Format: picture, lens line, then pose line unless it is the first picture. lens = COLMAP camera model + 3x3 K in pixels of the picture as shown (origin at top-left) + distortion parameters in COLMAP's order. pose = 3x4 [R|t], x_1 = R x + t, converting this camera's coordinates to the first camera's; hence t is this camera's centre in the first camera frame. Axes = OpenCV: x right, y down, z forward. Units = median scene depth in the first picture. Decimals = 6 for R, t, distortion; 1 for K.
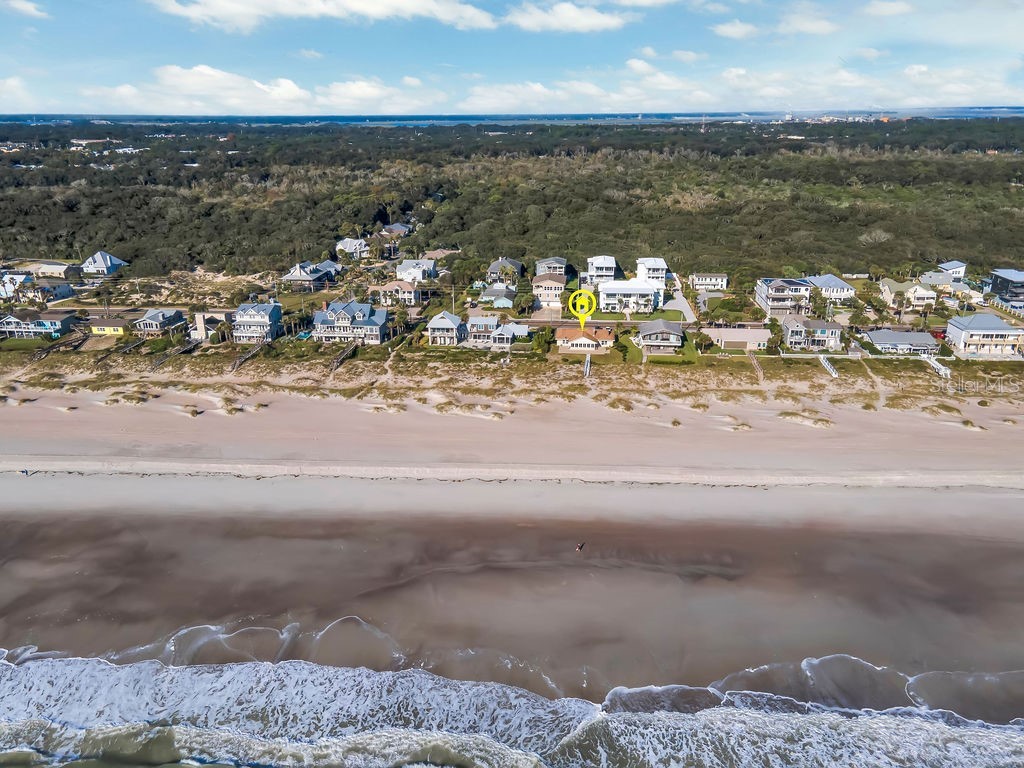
lens RADIAL K [[748.2, 0, 508.2], [0, 748.2, 380.4], [0, 0, 1]] dist [0.013933, 0.050863]
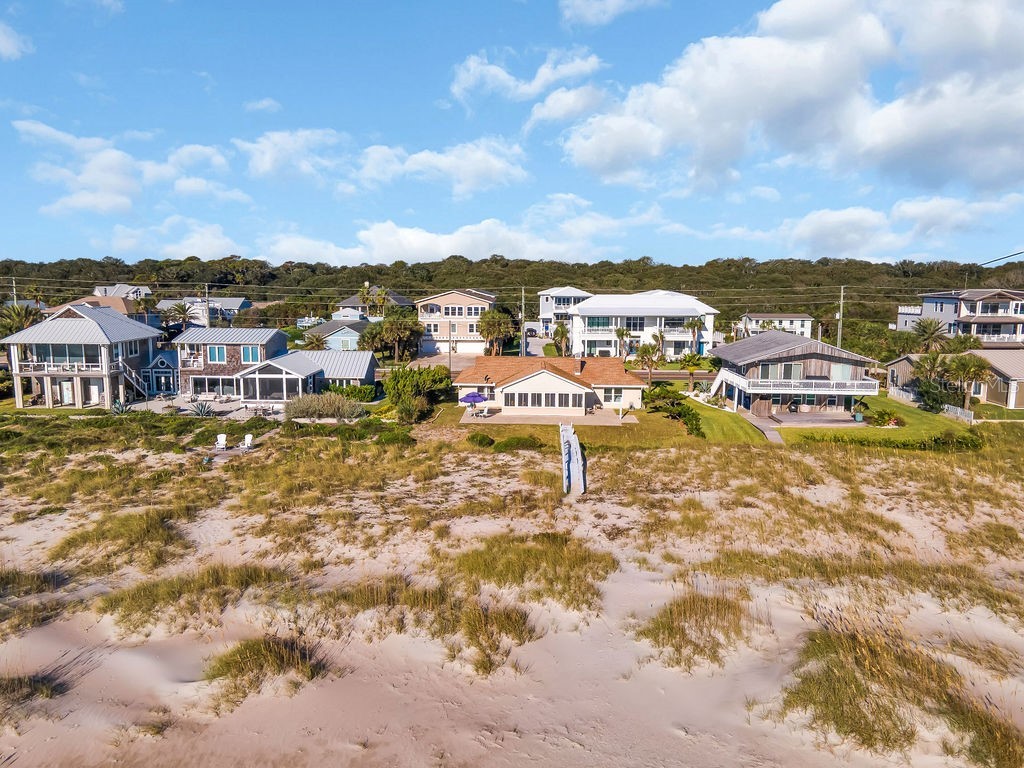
lens RADIAL K [[746.3, 0, 507.5], [0, 746.3, 380.5], [0, 0, 1]] dist [0.031743, 0.010080]
pose [[0.996905, 0.003350, 0.078542, 0.062853], [0.012451, 0.979754, -0.199819, 0.004091], [-0.077621, 0.200179, 0.976680, 0.717688]]
